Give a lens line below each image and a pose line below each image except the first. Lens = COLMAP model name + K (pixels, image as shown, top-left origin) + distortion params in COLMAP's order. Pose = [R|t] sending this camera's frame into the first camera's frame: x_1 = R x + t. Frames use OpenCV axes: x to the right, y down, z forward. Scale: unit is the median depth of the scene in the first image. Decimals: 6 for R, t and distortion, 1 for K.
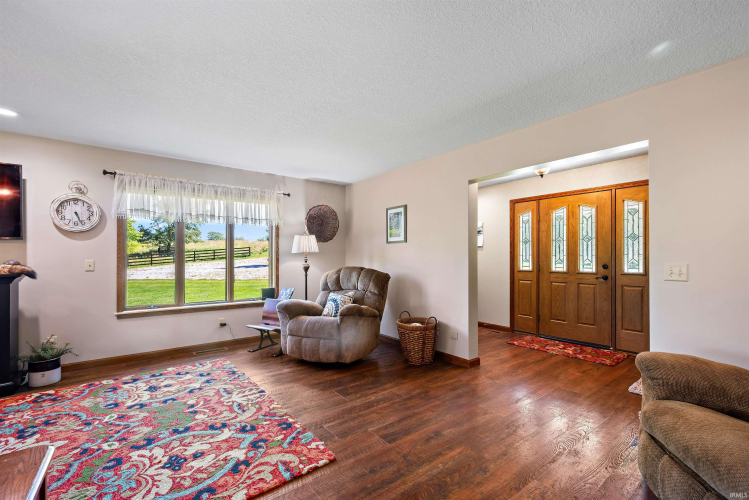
lens RADIAL K [[333.8, 0, 376.0], [0, 333.8, 251.6], [0, 0, 1]] dist [0.002819, 0.000570]
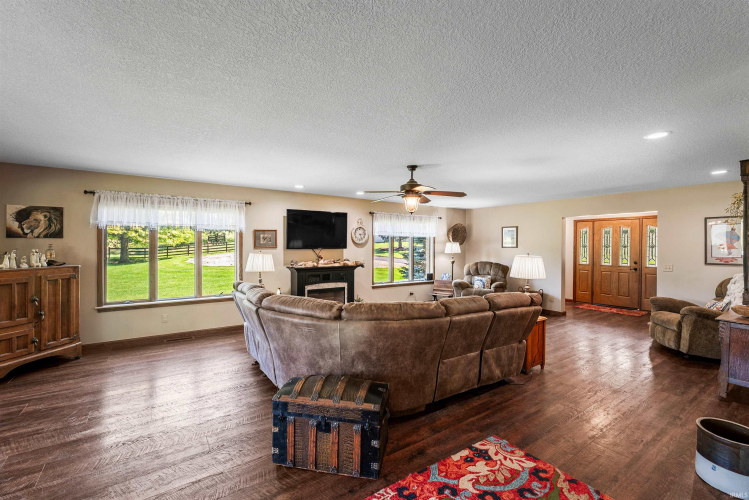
lens RADIAL K [[333.8, 0, 377.2], [0, 333.8, 245.2], [0, 0, 1]] dist [0.002819, 0.000570]
pose [[0.998841, 0.006838, -0.047637, -0.676378], [-0.005898, 0.999786, 0.019842, -0.087712], [0.047762, -0.019538, 0.998668, -0.942501]]
